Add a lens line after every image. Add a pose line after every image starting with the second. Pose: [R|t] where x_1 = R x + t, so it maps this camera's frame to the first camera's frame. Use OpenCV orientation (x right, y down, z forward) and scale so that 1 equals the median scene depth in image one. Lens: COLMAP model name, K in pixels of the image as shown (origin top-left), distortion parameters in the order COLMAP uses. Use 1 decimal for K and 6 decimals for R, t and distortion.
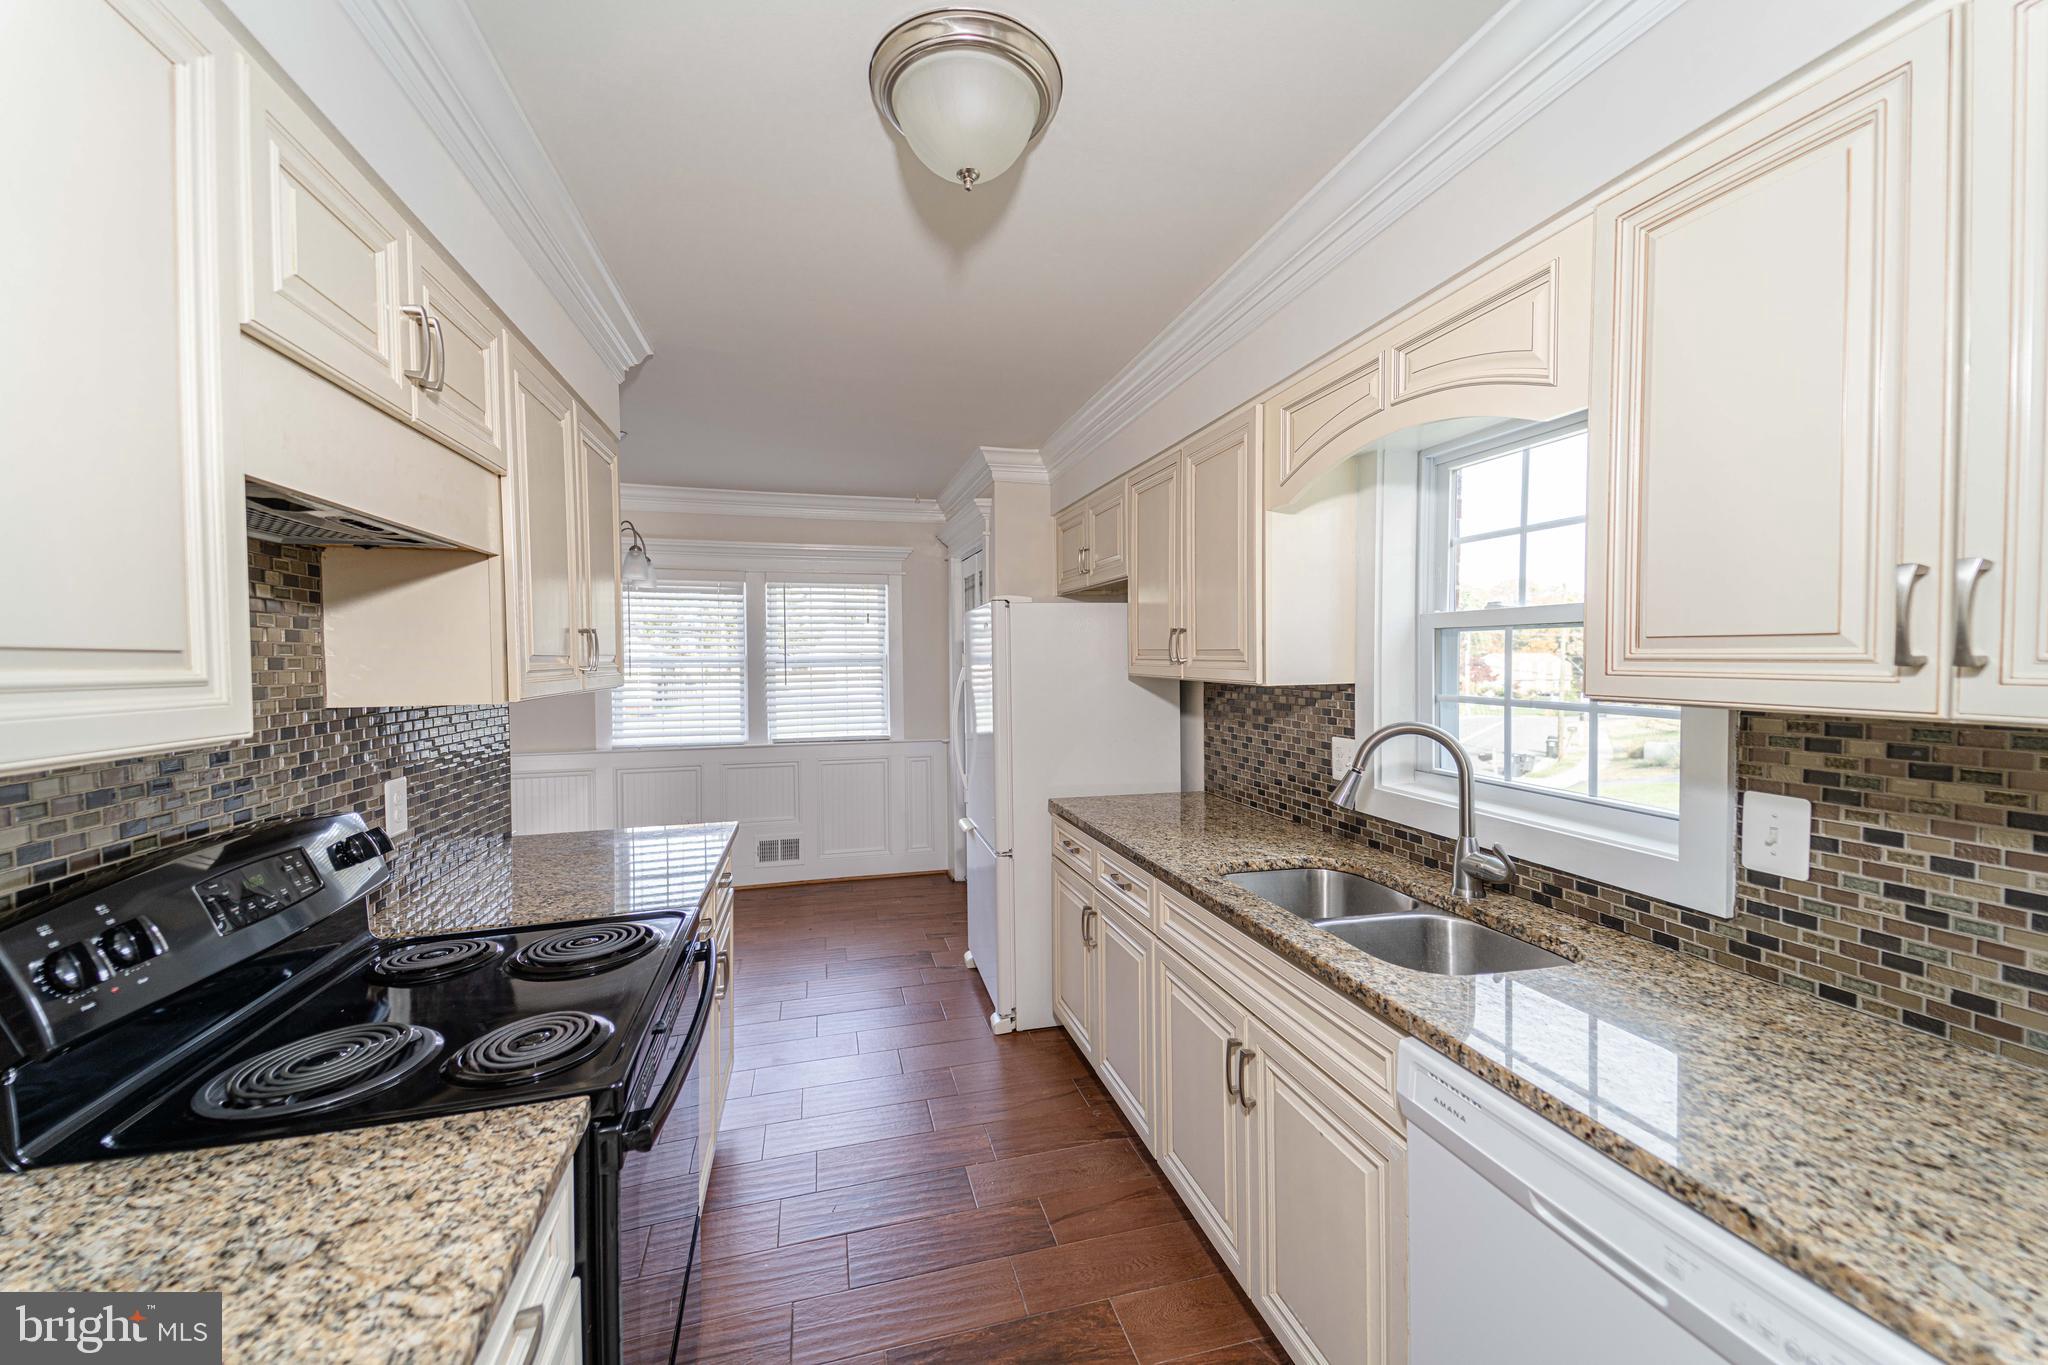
lens RADIAL K [[782.0, 0, 1016.7], [0, 782.0, 645.9], [0, 0, 1]] dist [0.029581, -0.011744]
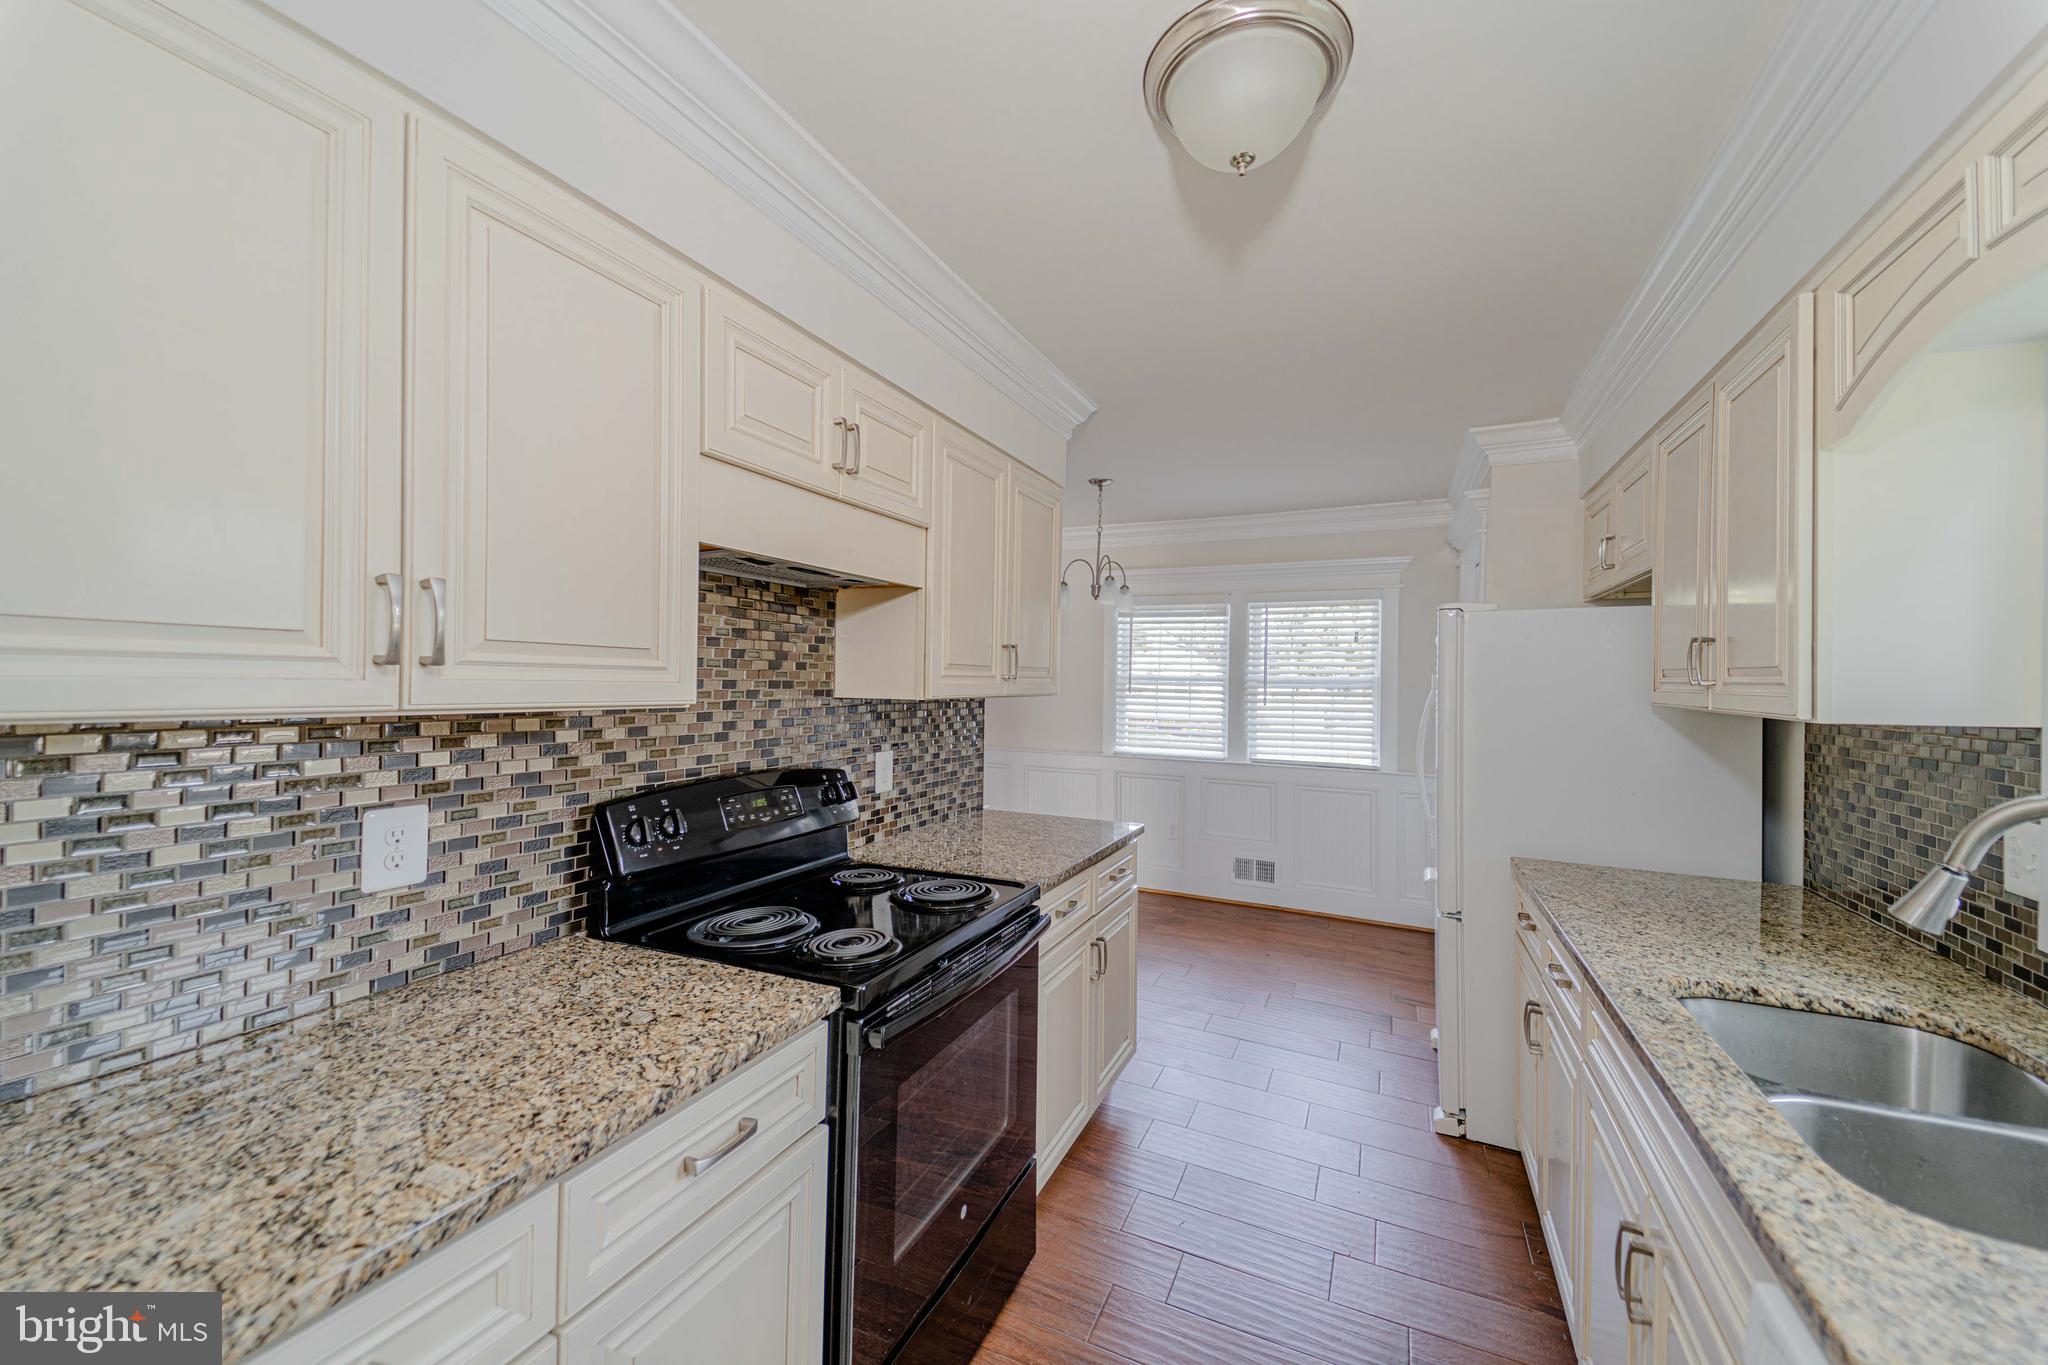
lens RADIAL K [[782.0, 0, 1012.7], [0, 782.0, 642.4], [0, 0, 1]] dist [0.029581, -0.011744]
pose [[0.762928, -0.011434, -0.646383, 0.193118], [-0.010996, 0.999469, -0.030659, 0.010221], [0.646390, 0.030498, 0.762397, 0.063056]]
